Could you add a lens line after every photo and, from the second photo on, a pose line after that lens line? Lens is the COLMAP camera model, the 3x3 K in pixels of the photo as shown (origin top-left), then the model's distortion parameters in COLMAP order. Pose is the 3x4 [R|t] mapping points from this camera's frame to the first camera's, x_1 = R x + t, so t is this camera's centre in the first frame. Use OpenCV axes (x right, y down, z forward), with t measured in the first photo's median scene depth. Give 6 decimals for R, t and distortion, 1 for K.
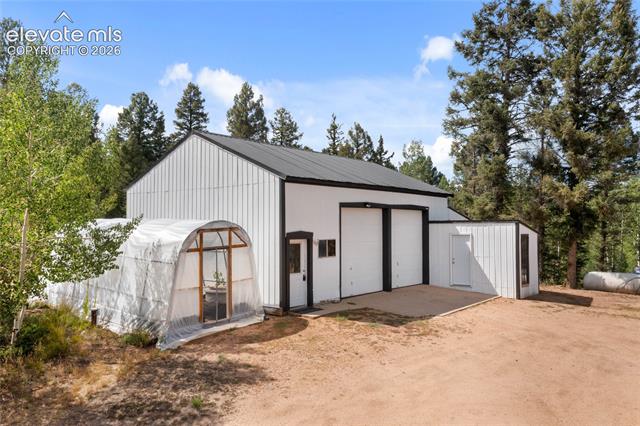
lens RADIAL K [[520.7, 0, 319.5], [0, 520.7, 213.1], [0, 0, 1]] dist [-0.026129, 0.002368]
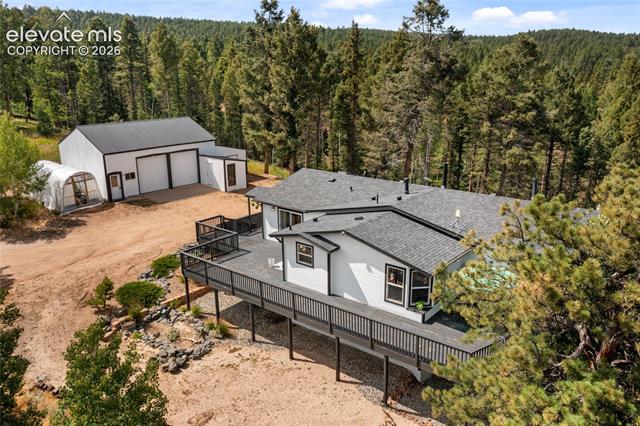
lens RADIAL K [[520.7, 0, 321.8], [0, 520.7, 213.9], [0, 0, 1]] dist [-0.026129, 0.002368]
pose [[0.998757, 0.007678, -0.049247, 1.198051], [0.007270, 0.955052, 0.296350, -0.559874], [0.049309, -0.296339, 0.953809, -1.616278]]
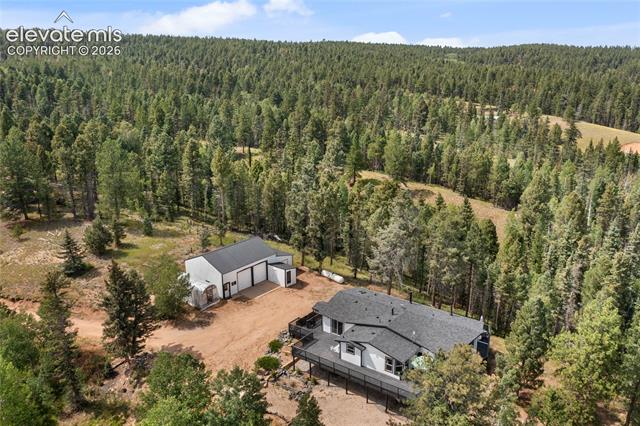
lens RADIAL K [[520.7, 0, 319.2], [0, 520.7, 213.9], [0, 0, 1]] dist [-0.026129, 0.002368]
pose [[0.999849, -0.005621, -0.016439, 0.912529], [0.010204, 0.955824, 0.293764, -2.003670], [0.014062, -0.293887, 0.955737, -3.437218]]
